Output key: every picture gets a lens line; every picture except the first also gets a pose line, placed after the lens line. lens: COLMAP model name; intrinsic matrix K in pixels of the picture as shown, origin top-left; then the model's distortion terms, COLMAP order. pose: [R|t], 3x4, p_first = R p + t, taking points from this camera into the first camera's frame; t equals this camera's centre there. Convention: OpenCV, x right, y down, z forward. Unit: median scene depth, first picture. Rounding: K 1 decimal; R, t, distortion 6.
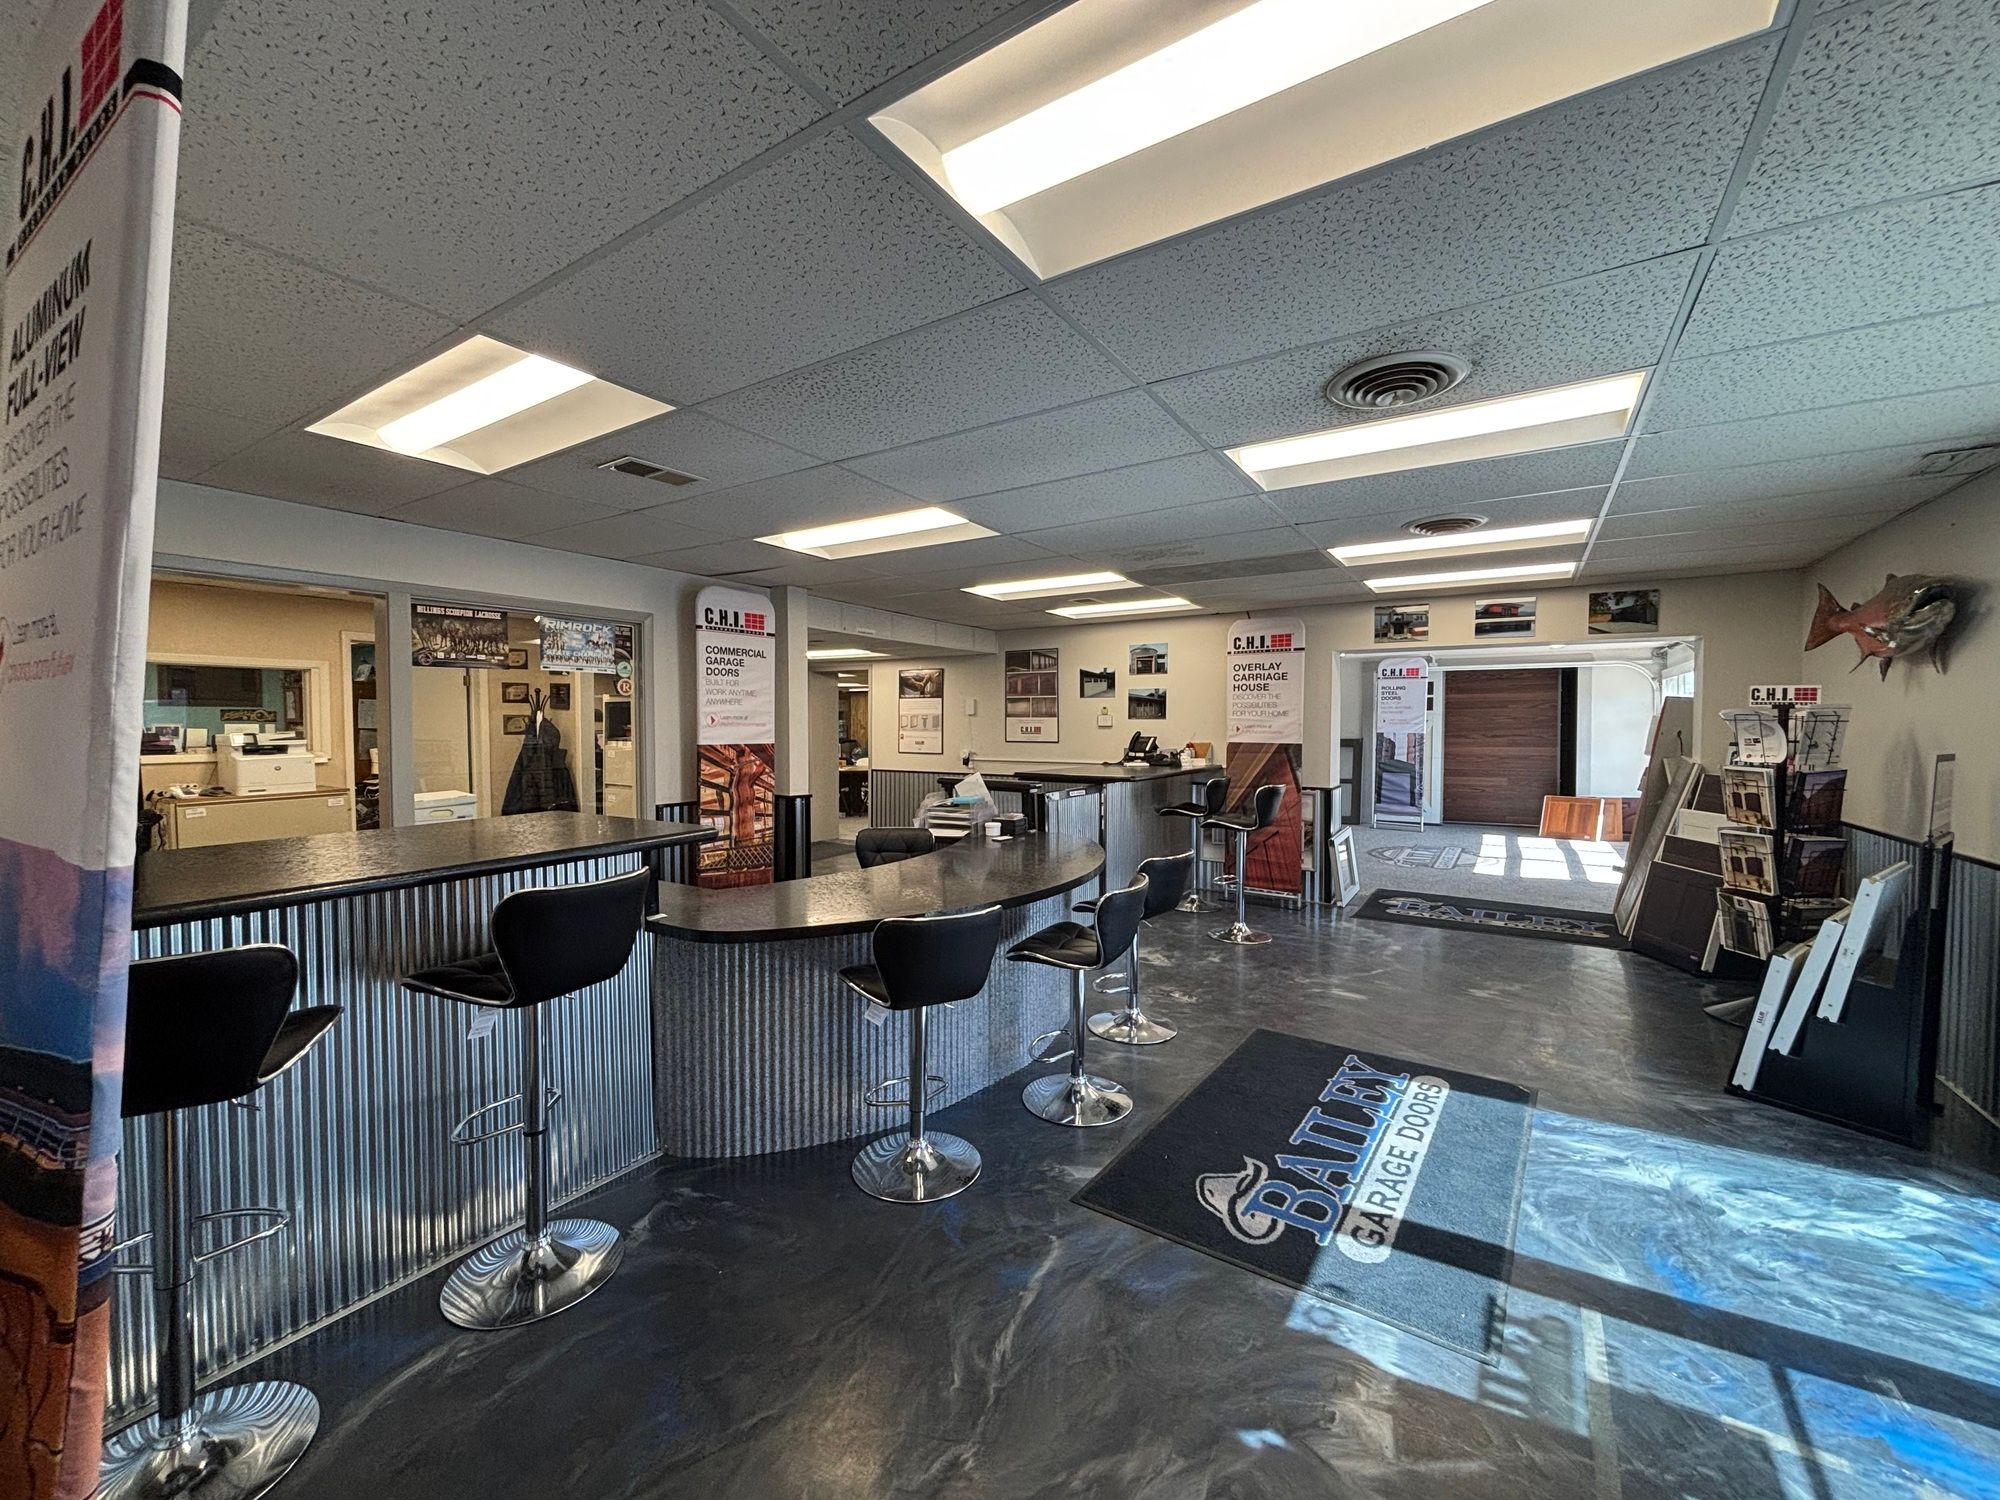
lens RADIAL K [[809.7, 0, 997.7], [0, 809.7, 755.2], [0, 0, 1]] dist [0.000152, 0.000106]
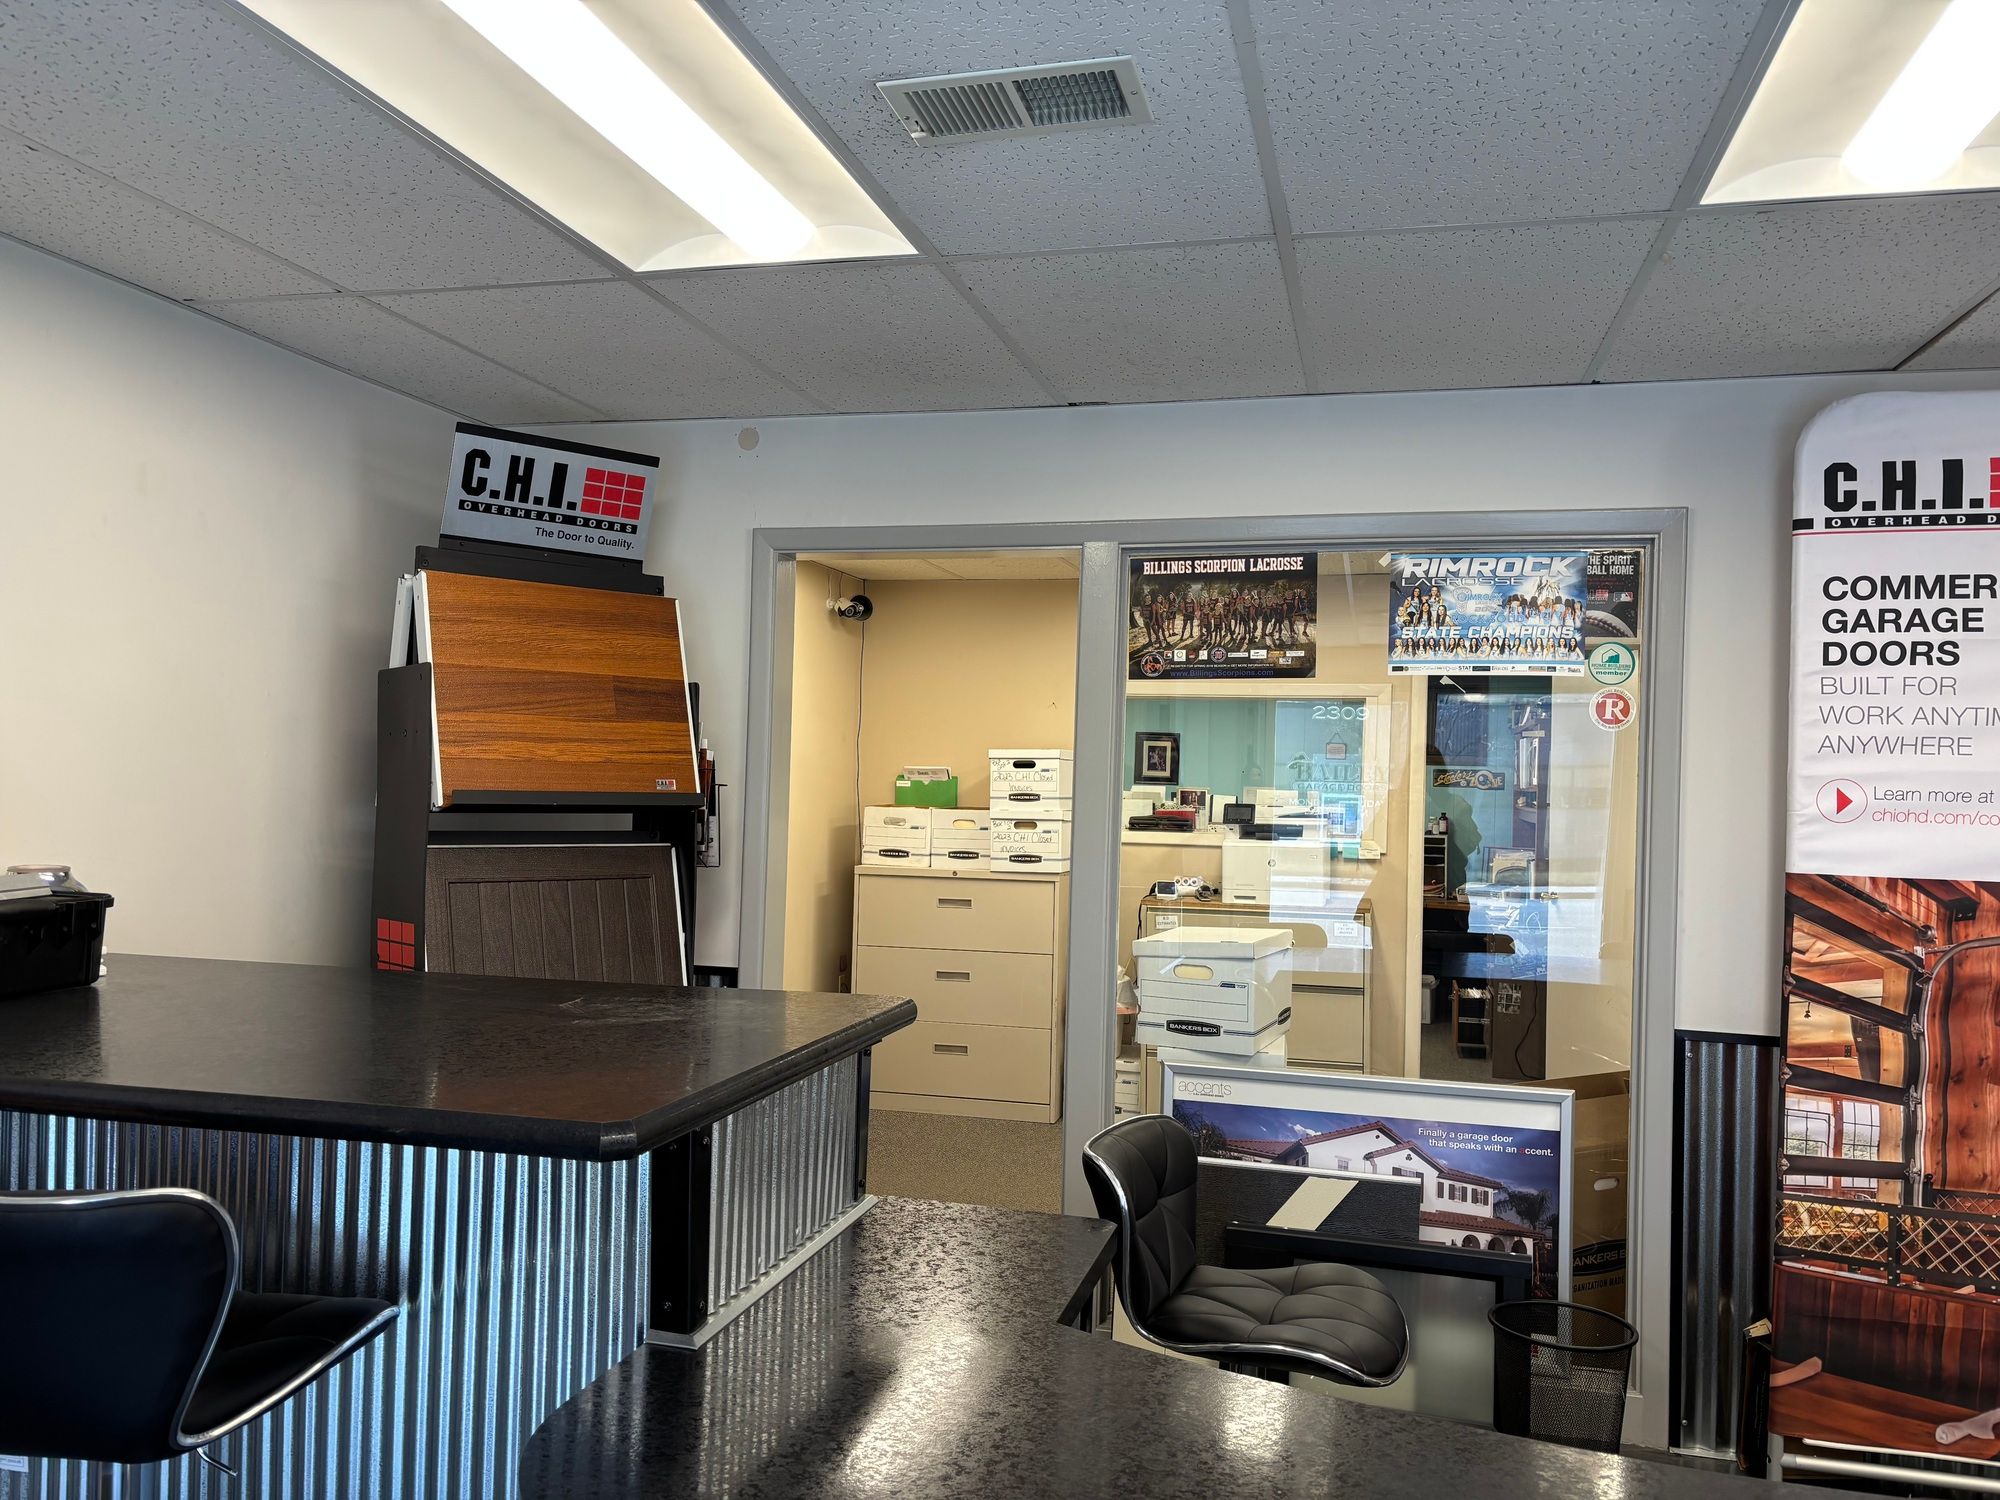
lens RADIAL K [[1516.1, 0, 993.8], [0, 1516.1, 765.7], [0, 0, 1]] dist [0.054208, -0.057264]
pose [[0.308569, 0.001636, -0.951201, 0.131284], [-0.063000, 0.997838, -0.018720, -0.024212], [0.949114, 0.065702, 0.308005, 0.477638]]
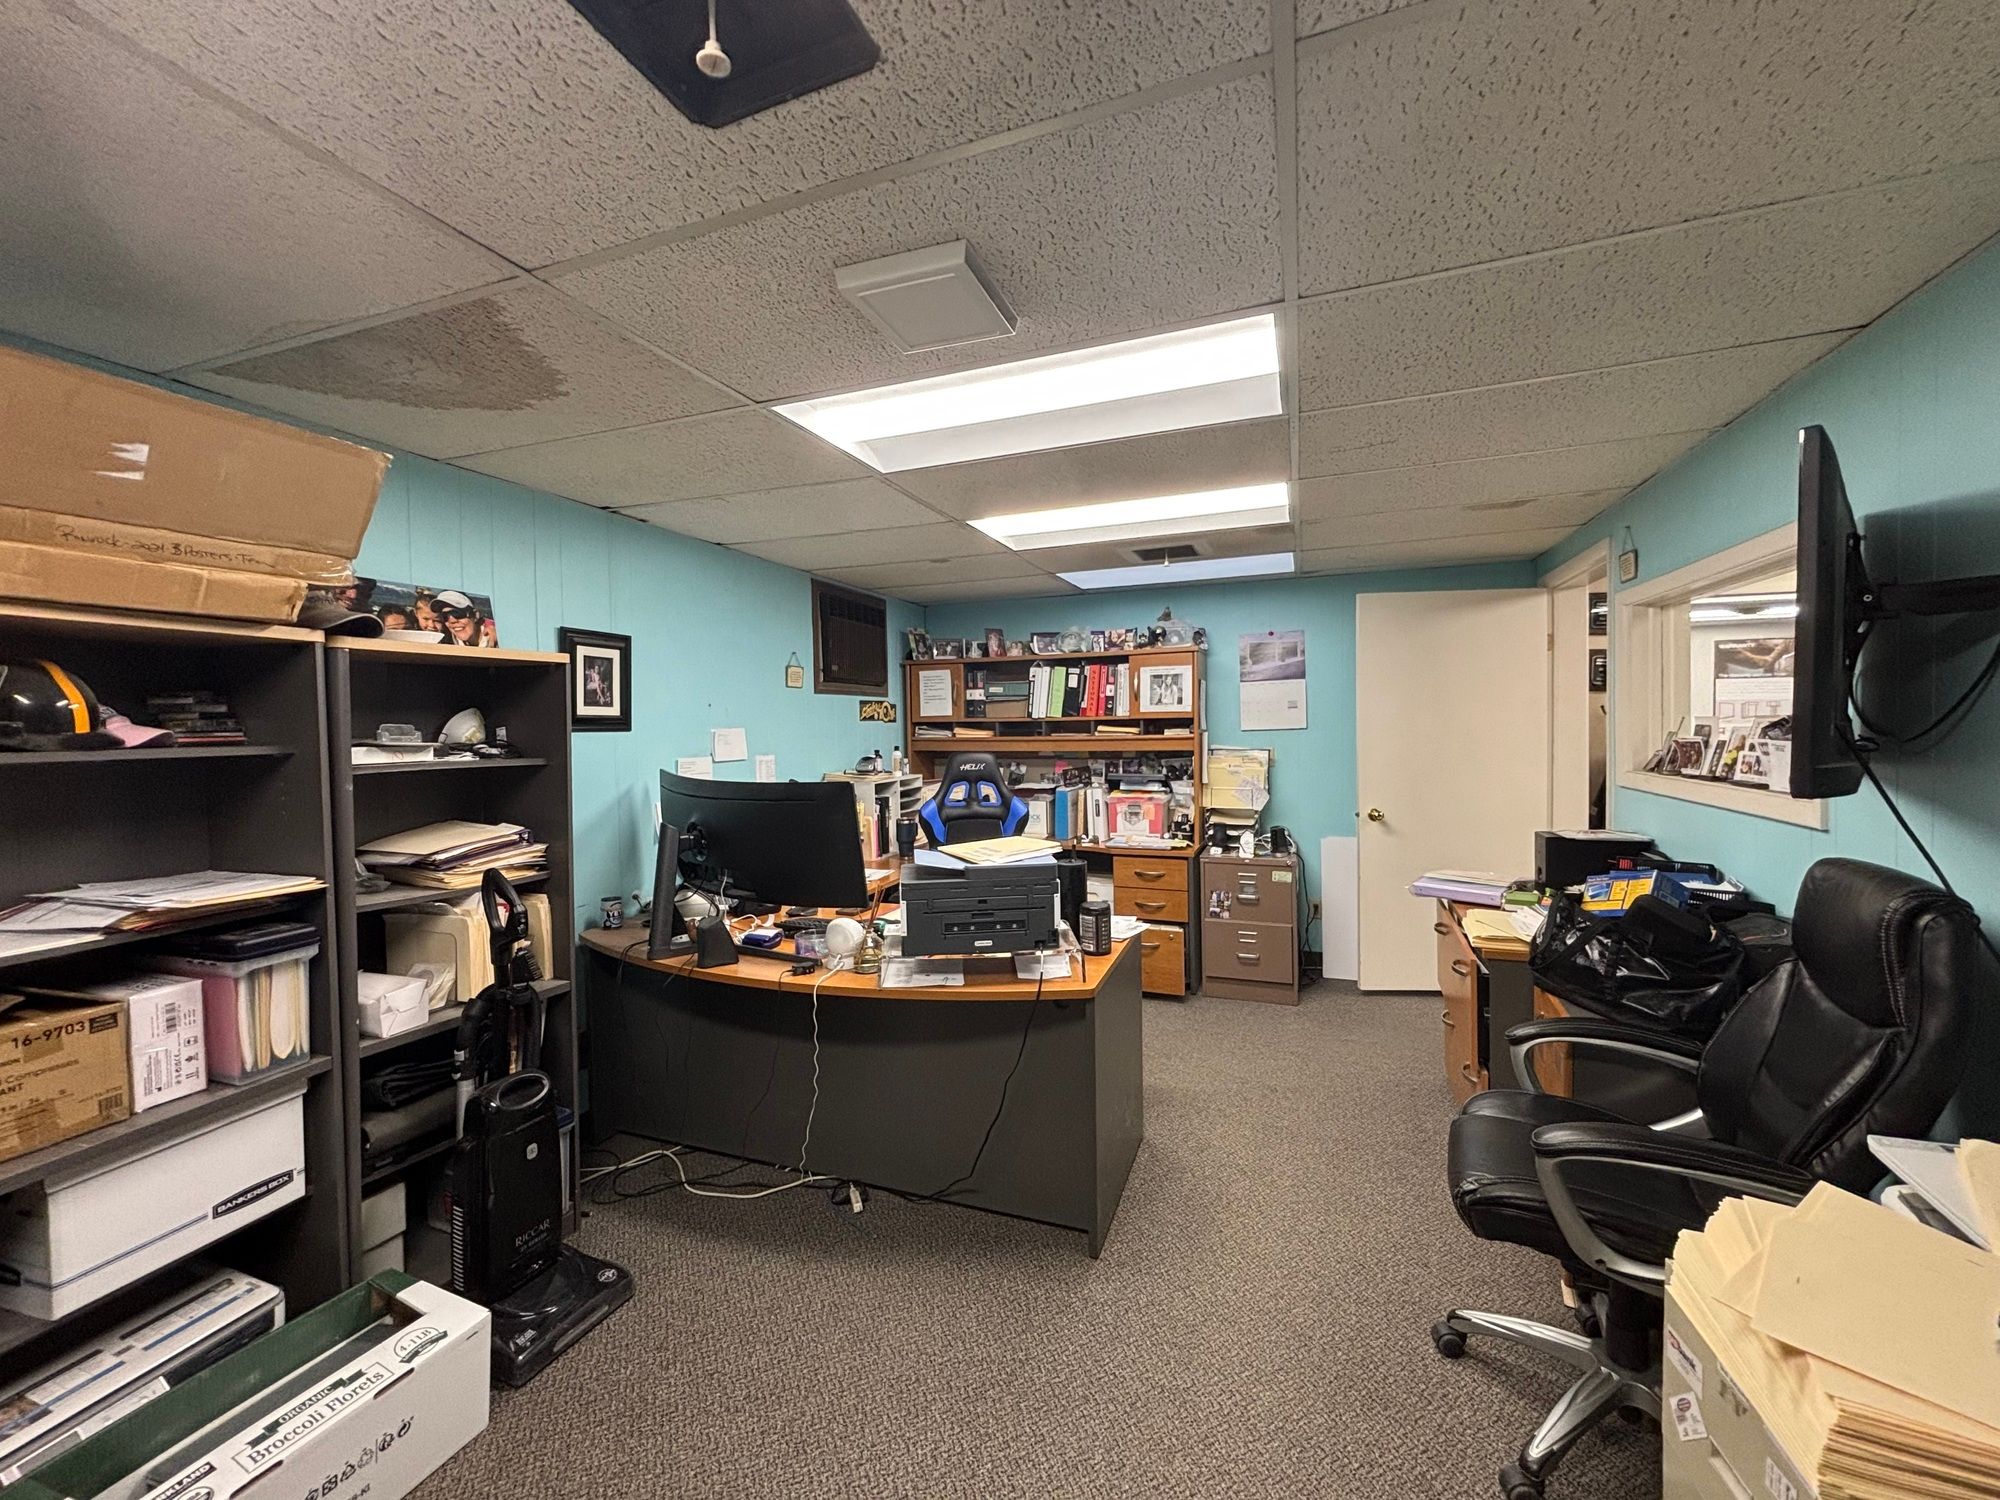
lens RADIAL K [[809.7, 0, 997.7], [0, 809.7, 747.9], [0, 0, 1]] dist [0.000152, 0.000106]
pose [[0.977165, -0.021752, 0.211367, -1.587744], [0.023528, 0.999706, -0.005892, -0.031458], [-0.211177, 0.010731, 0.977389, 0.725713]]
